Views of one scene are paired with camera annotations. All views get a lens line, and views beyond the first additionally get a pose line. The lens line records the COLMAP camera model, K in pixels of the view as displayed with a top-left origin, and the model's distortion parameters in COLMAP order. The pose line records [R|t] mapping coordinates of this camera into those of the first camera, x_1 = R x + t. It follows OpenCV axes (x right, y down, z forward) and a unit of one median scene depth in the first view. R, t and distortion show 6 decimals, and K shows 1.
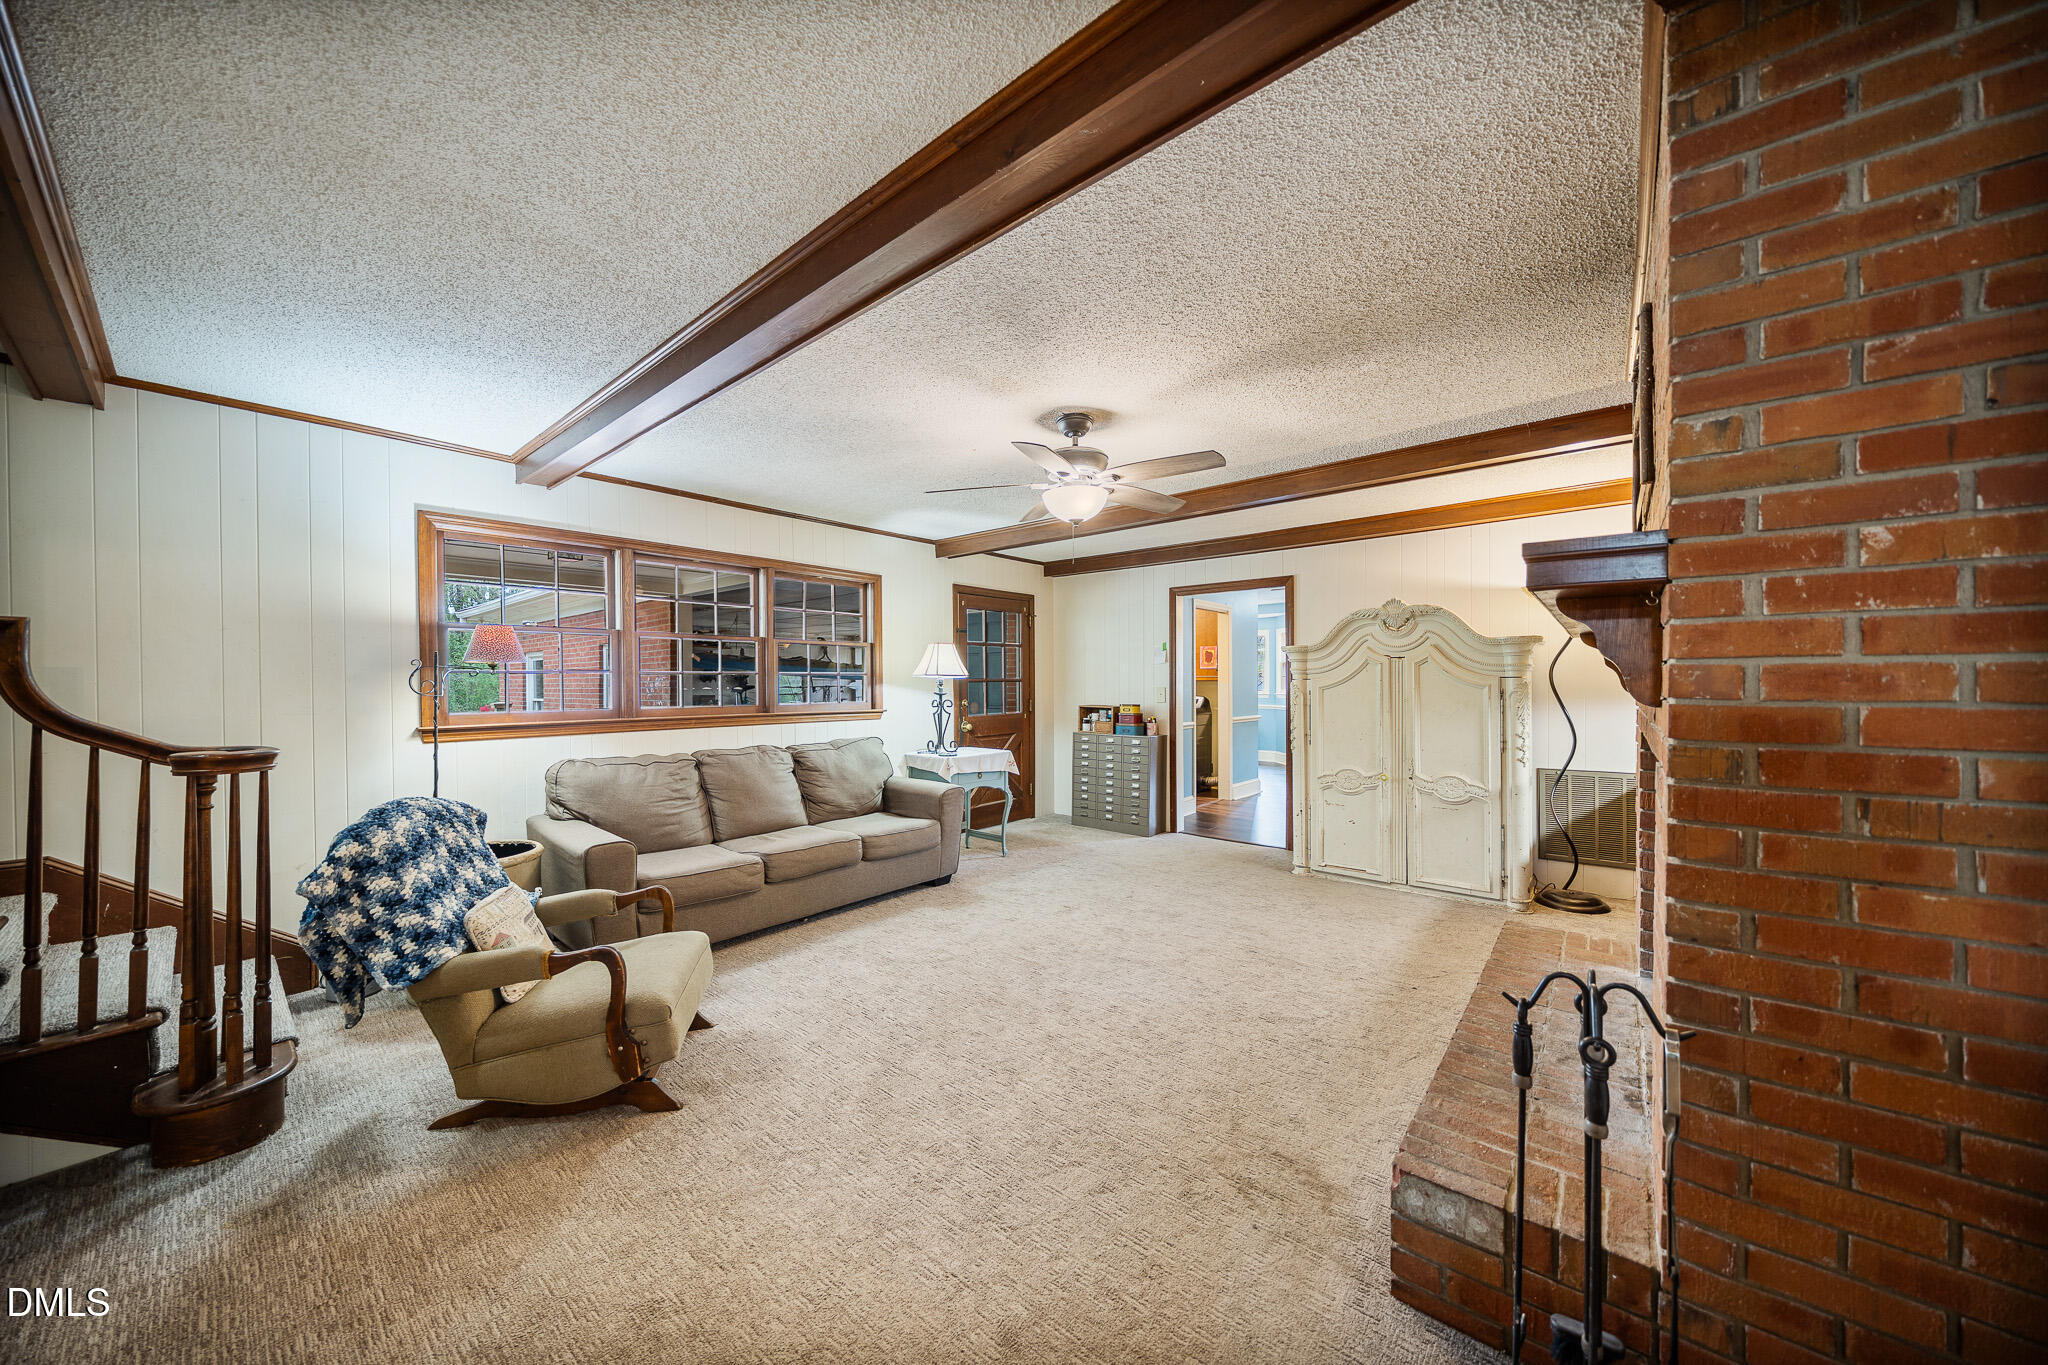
lens RADIAL K [[703.6, 0, 1015.0], [0, 703.6, 686.2], [0, 0, 1]] dist [-0.004008, -0.000113]
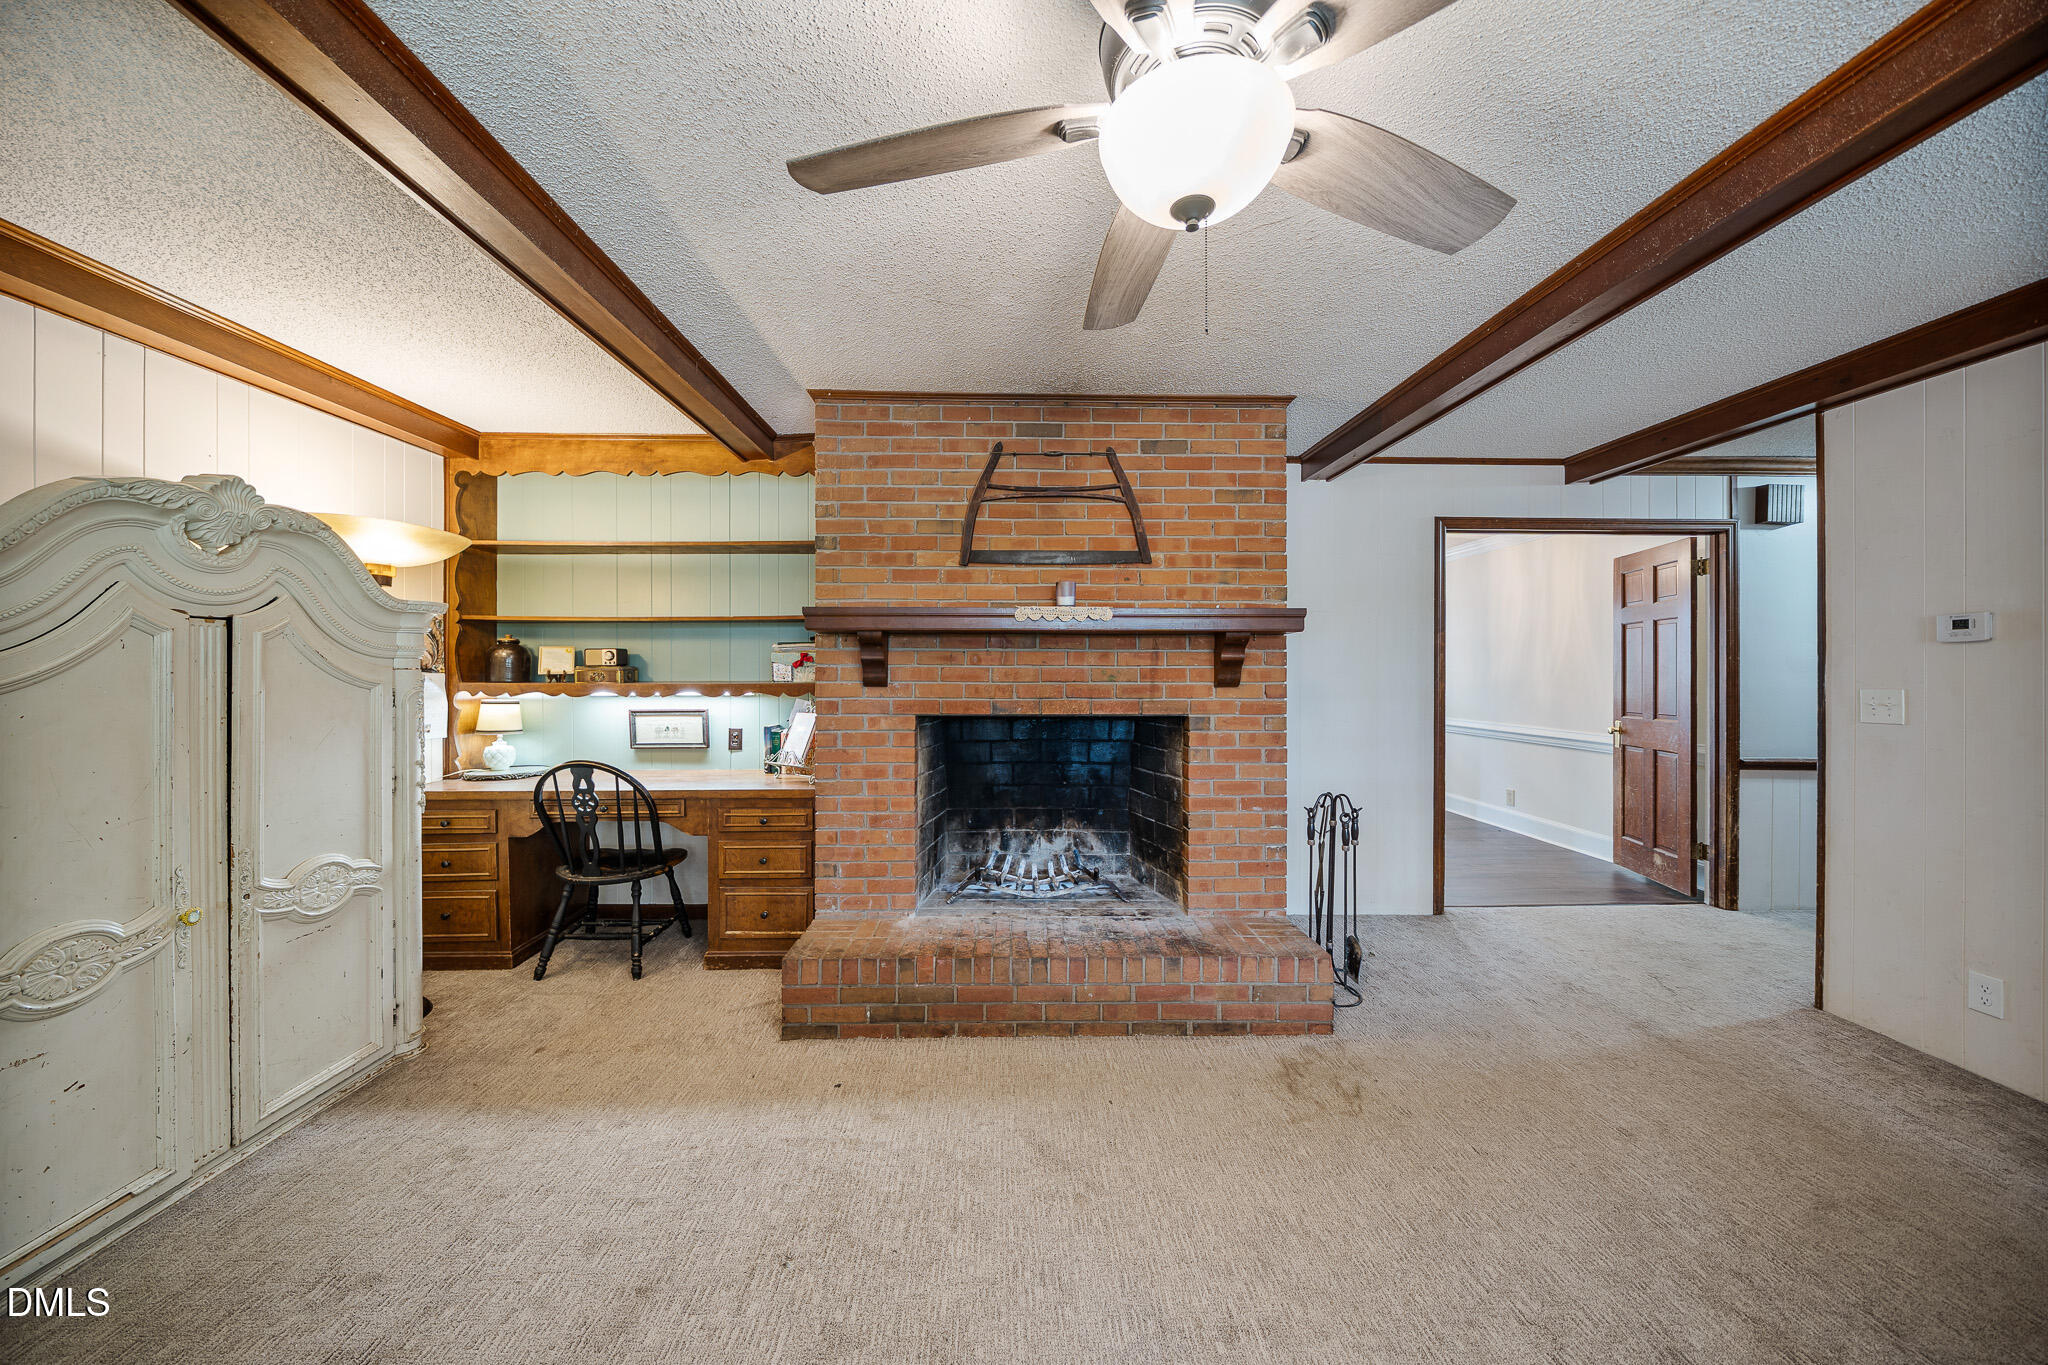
lens RADIAL K [[709.1, 0, 1016.2], [0, 709.1, 674.9], [0, 0, 1]] dist [-0.001465, -0.000035]
pose [[-0.662918, 0.000343, 0.748692, -0.088945], [0.005302, 0.999977, 0.004237, -0.007059], [-0.748673, 0.006778, -0.662905, 0.965153]]
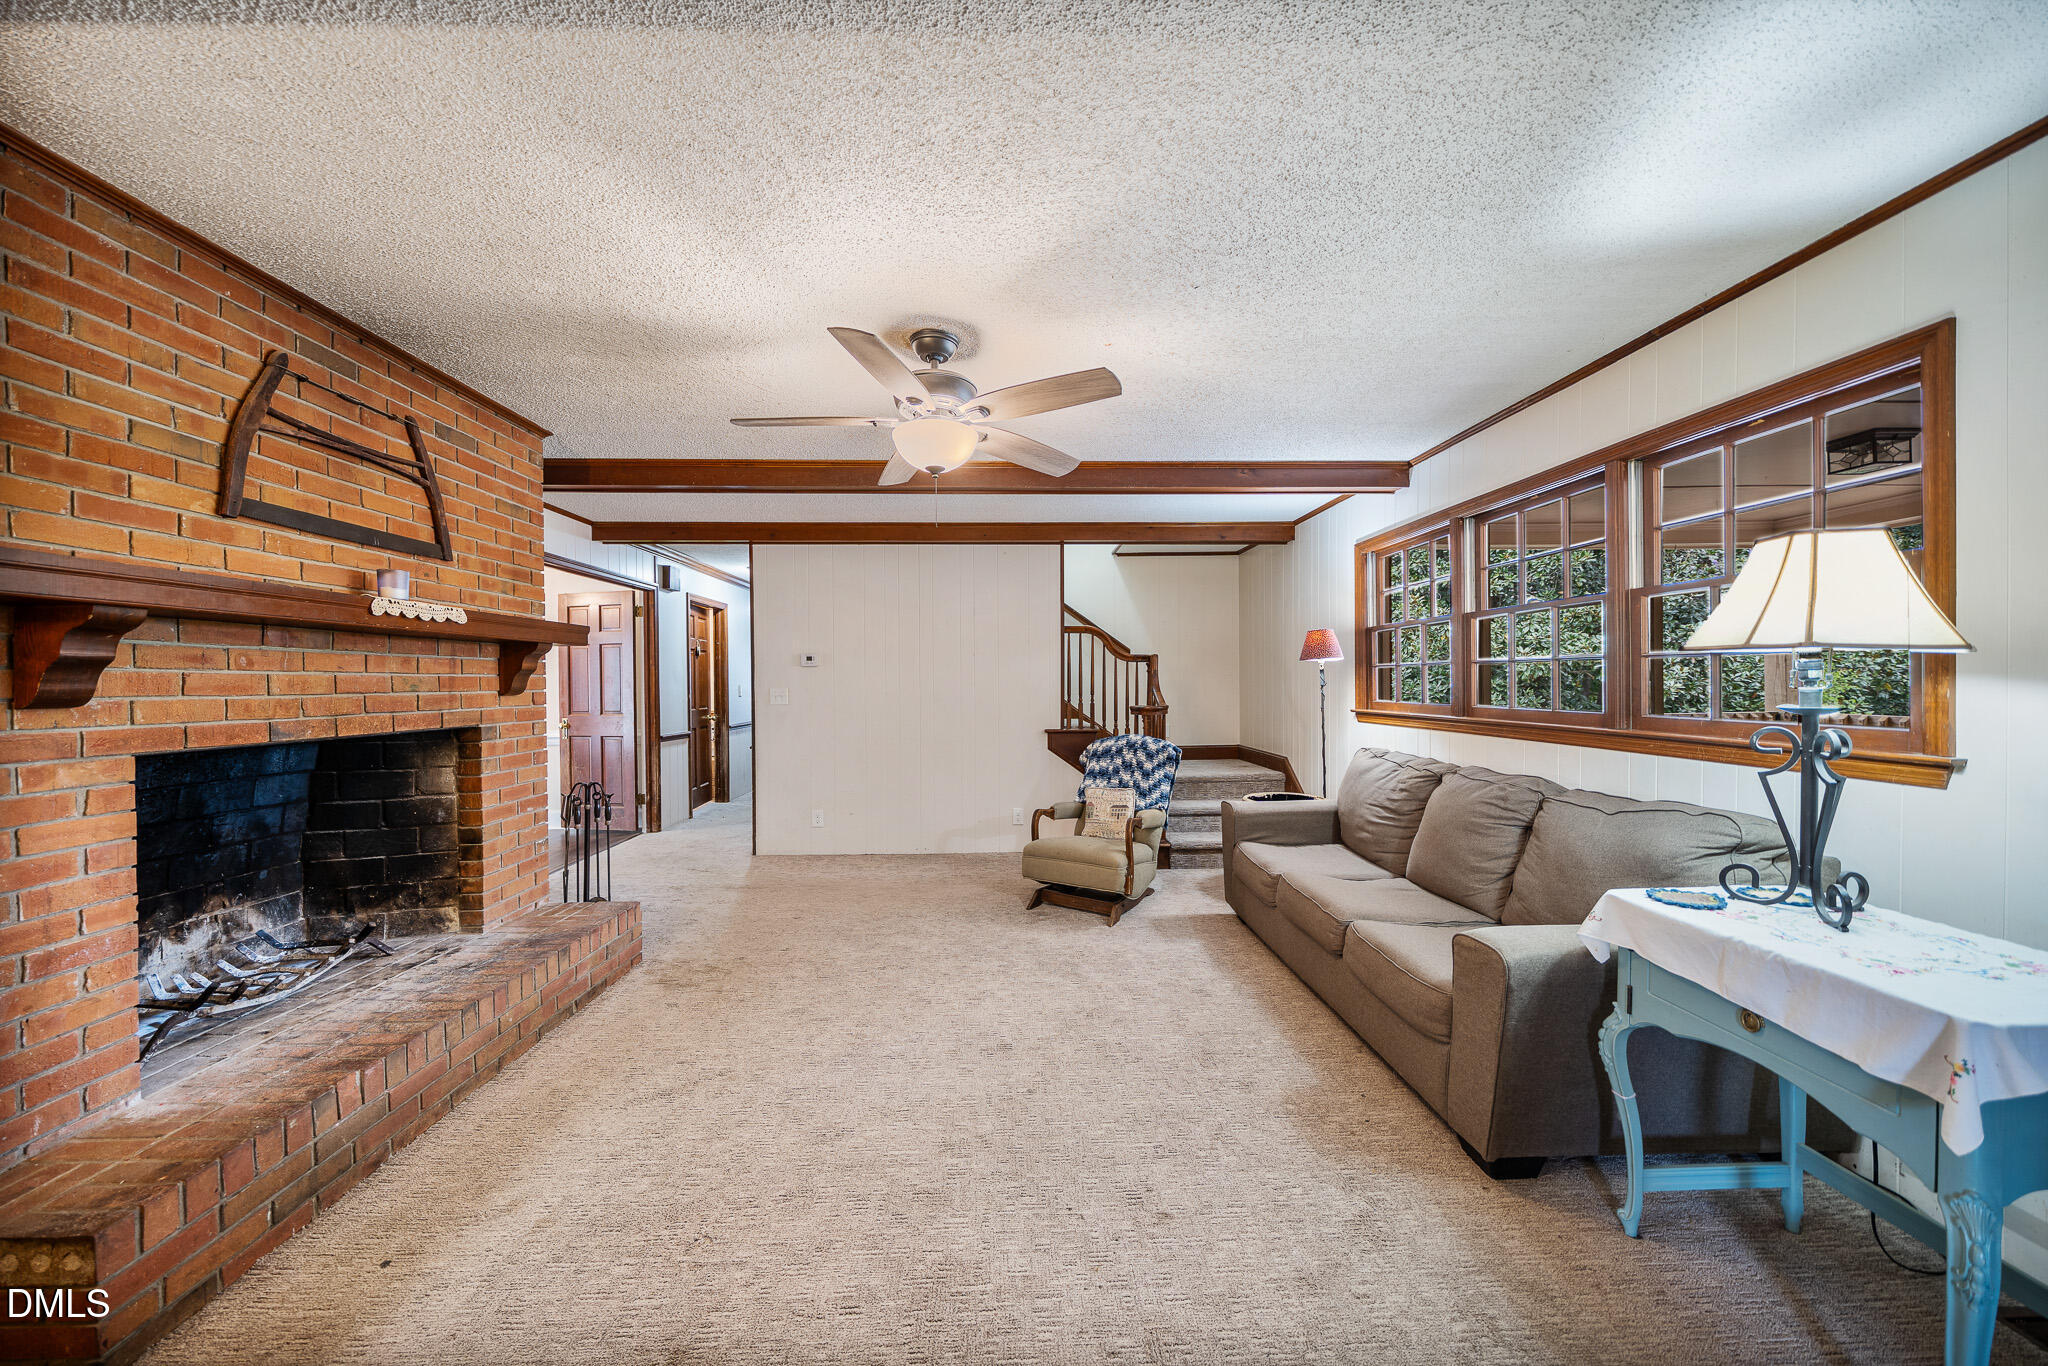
lens RADIAL K [[703.6, 0, 1015.0], [0, 703.6, 686.7], [0, 0, 1]] dist [-0.004008, -0.000113]
pose [[-0.743006, 0.013600, -0.669146, 0.399808], [0.005082, 0.999879, 0.014679, -0.007370], [0.669265, 0.007506, -0.742986, 1.215475]]
